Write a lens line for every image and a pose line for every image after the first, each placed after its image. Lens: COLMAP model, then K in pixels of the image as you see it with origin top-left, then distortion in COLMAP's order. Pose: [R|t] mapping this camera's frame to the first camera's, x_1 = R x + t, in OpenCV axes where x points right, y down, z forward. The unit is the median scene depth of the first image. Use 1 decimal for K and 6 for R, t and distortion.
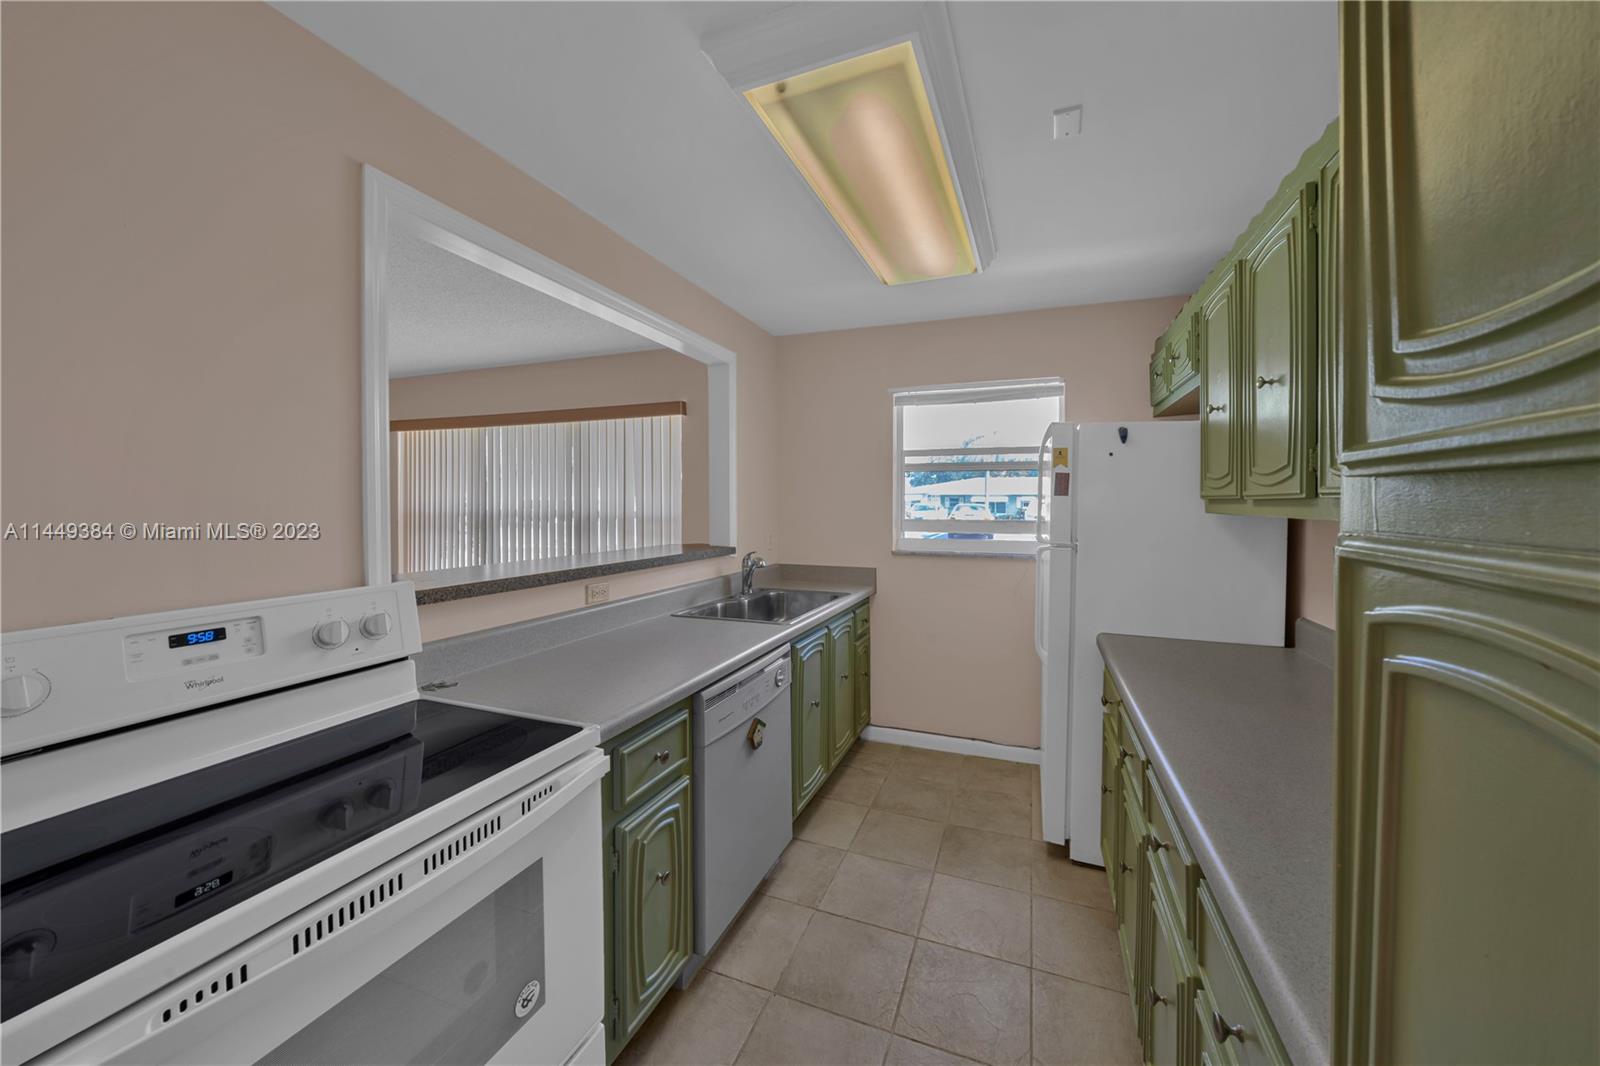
lens RADIAL K [[555.2, 0, 817.6], [0, 555.2, 504.9], [0, 0, 1]] dist [0.000218, -0.000010]
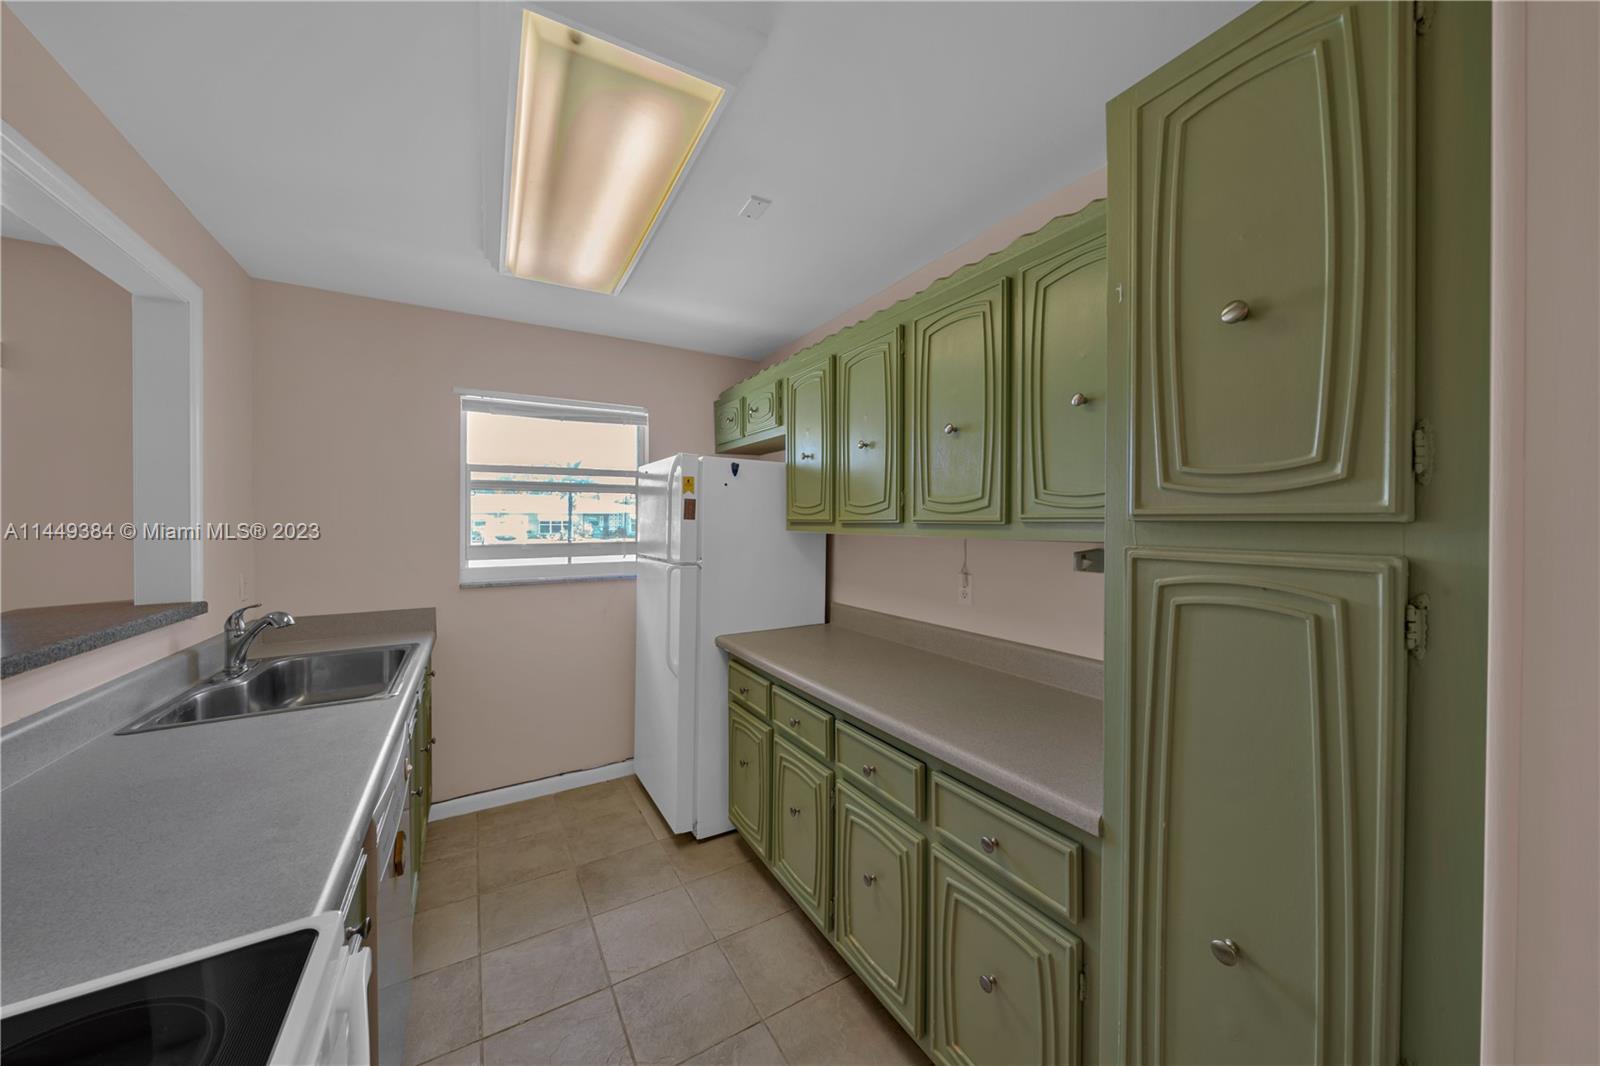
lens RADIAL K [[557.0, 0, 796.7], [0, 557.0, 524.1], [0, 0, 1]] dist [0.000001, -0.000040]
pose [[0.631847, -0.010821, 0.775018, -0.288357], [0.009824, 0.999934, 0.005952, -0.011373], [-0.775031, 0.003853, 0.631911, 0.121813]]
